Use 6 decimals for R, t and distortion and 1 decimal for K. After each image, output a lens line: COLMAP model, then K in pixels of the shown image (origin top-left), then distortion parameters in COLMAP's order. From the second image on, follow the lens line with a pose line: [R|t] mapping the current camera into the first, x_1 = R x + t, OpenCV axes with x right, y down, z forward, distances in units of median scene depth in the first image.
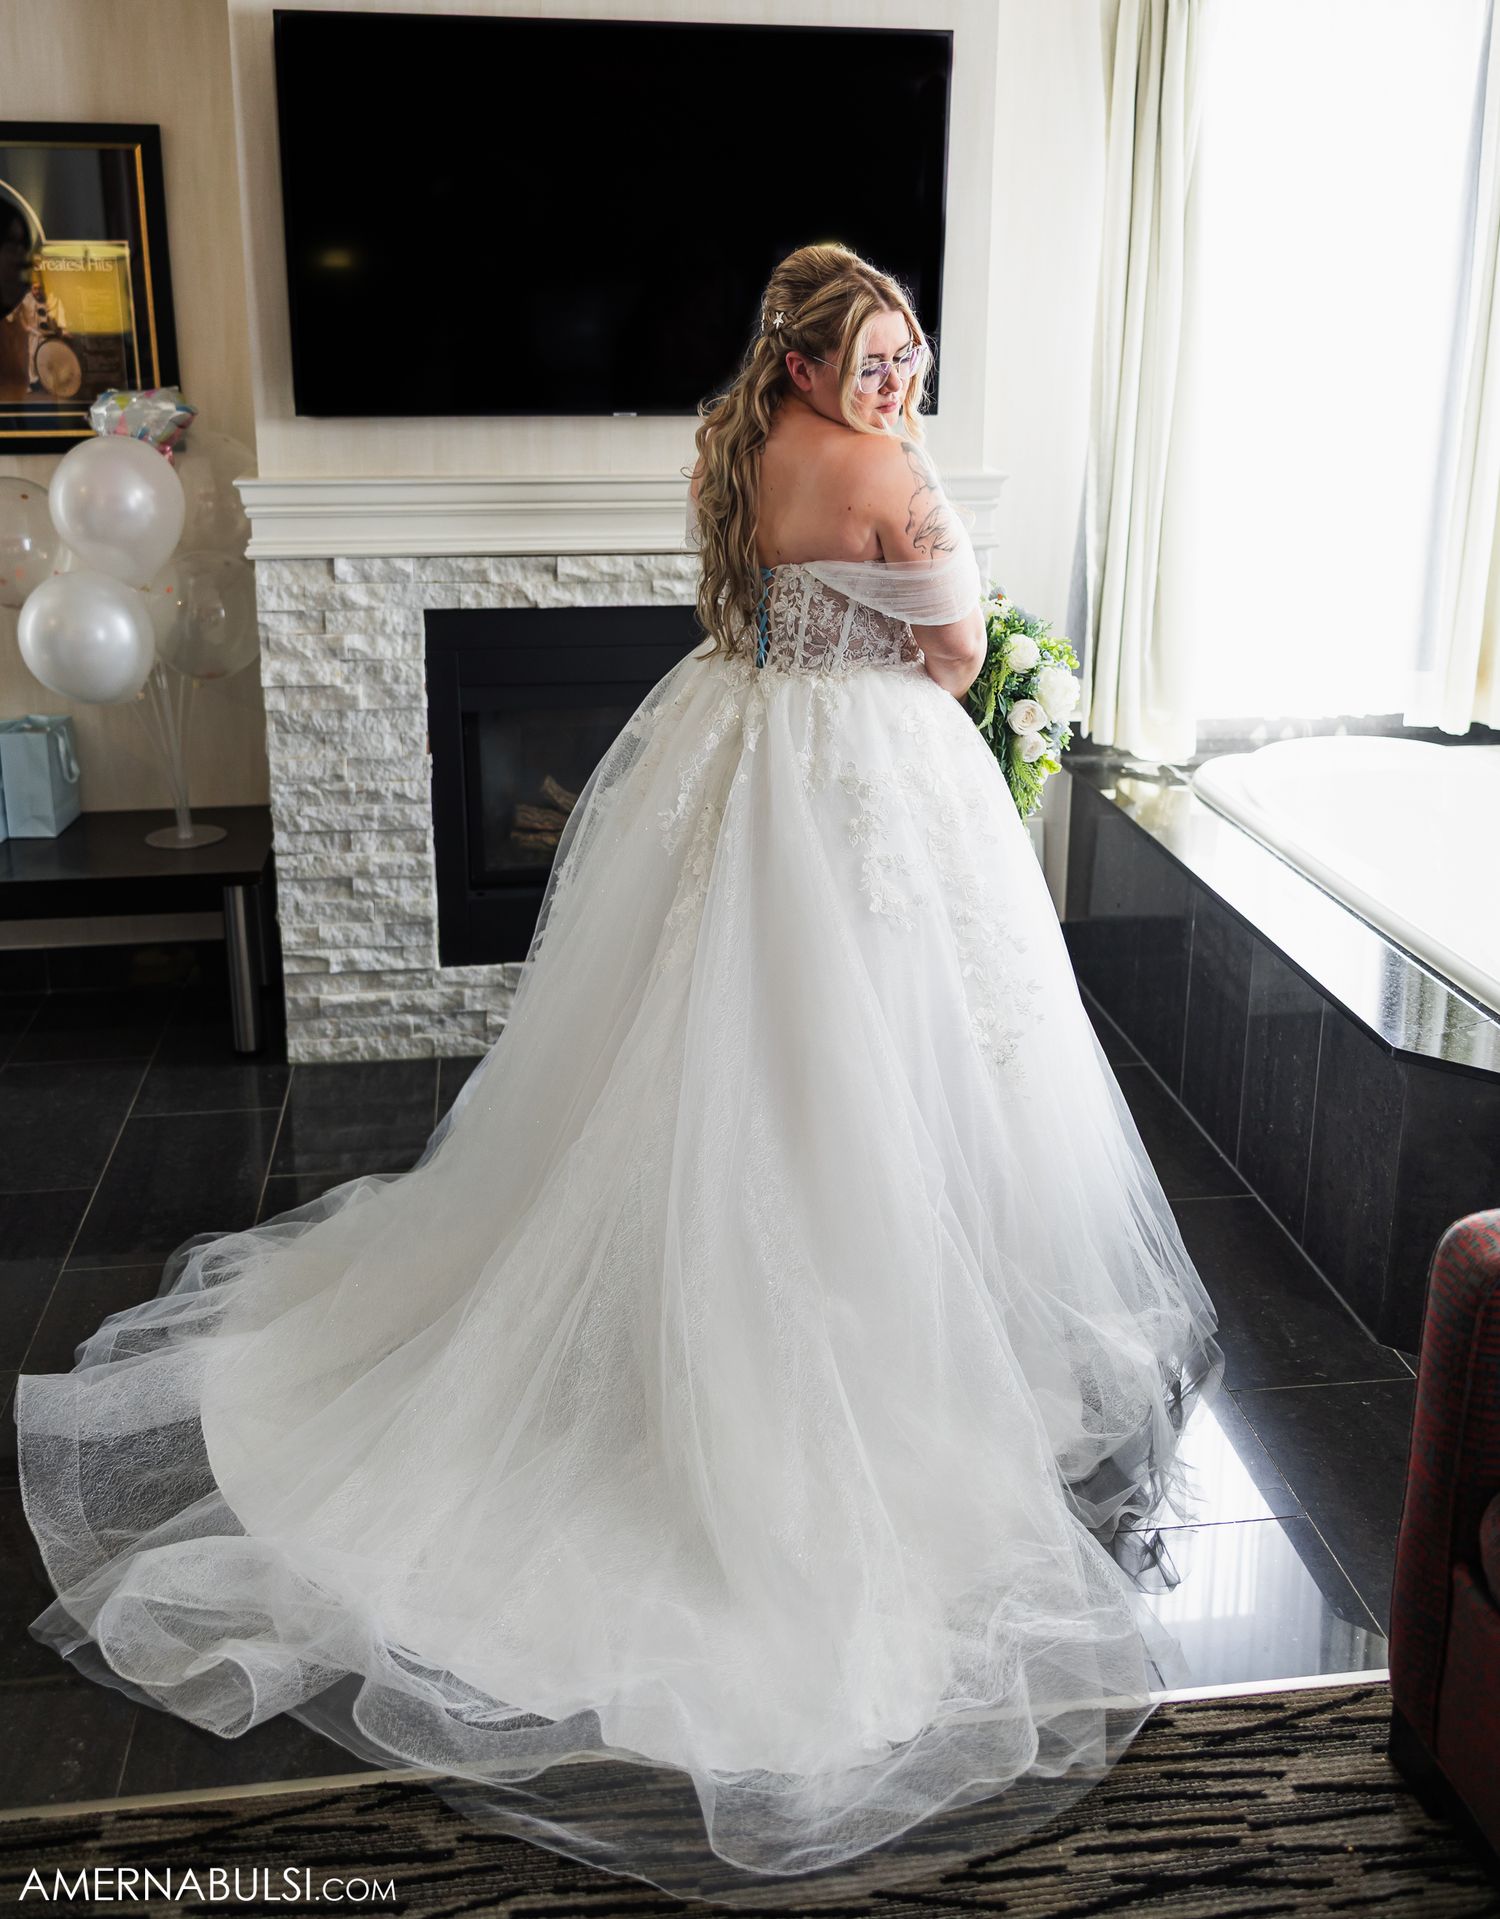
lens RADIAL K [[2012.3, 0, 750.3], [0, 2012.3, 959.2], [0, 0, 1]] dist [0.028116, 0.000000]
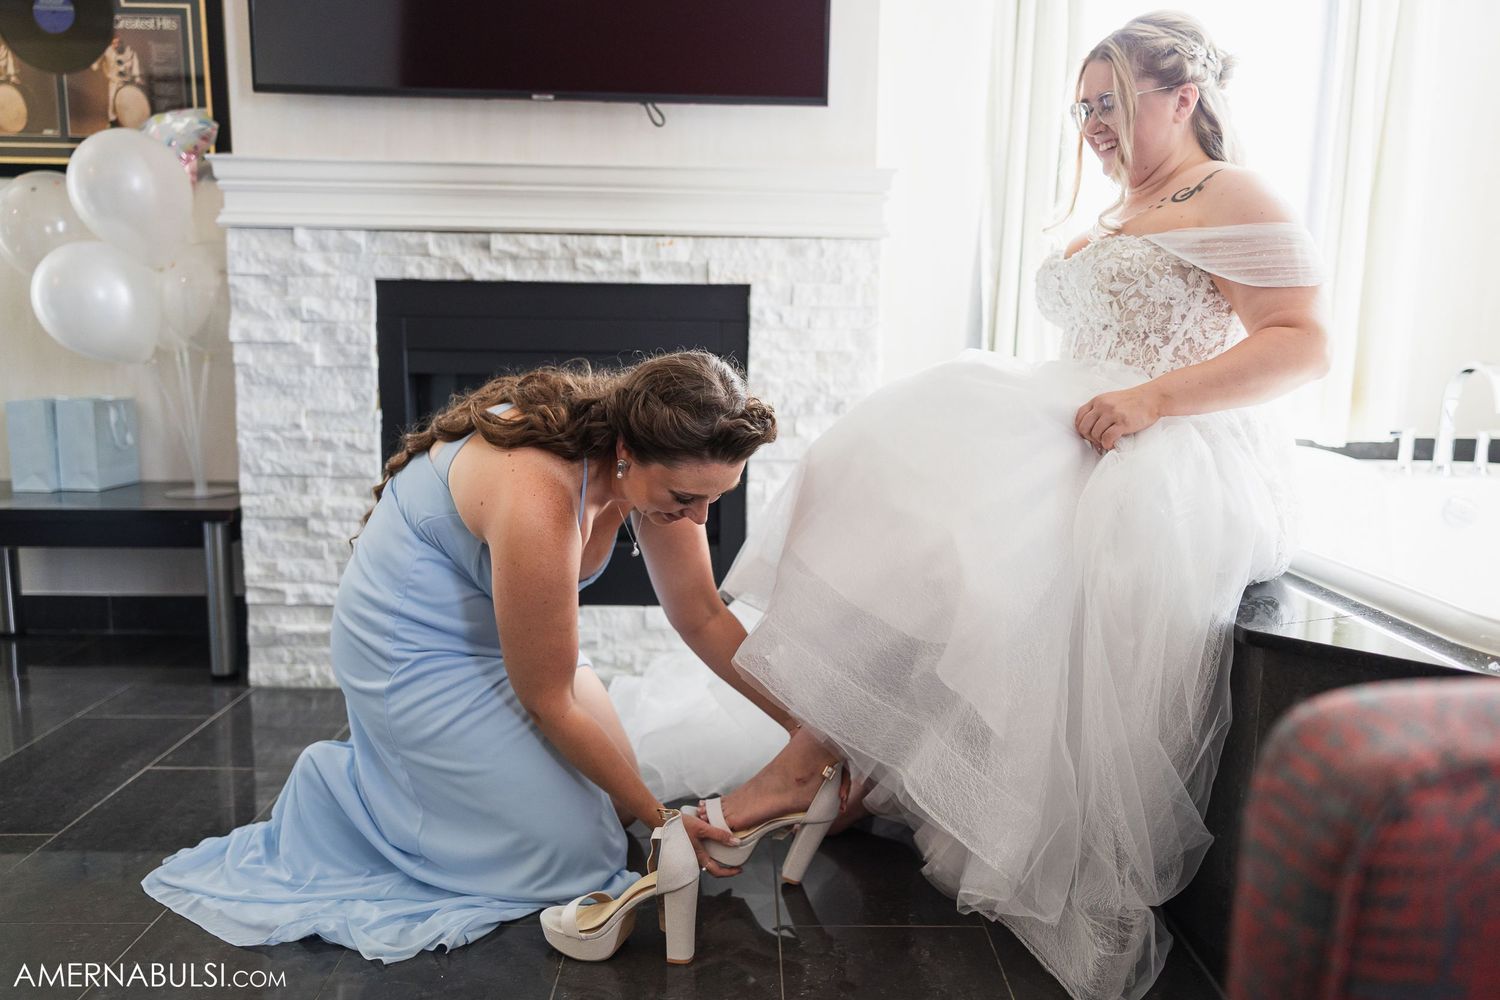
lens RADIAL K [[1250.6, 0, 741.4], [0, 1250.6, 554.3], [0, 0, 1]] dist [0.007372, 0.006116]
pose [[0.992853, 0.034284, -0.114316, 0.127392], [-0.051671, 0.986906, -0.152796, 0.075863], [0.107581, 0.157611, 0.981624, 0.348021]]
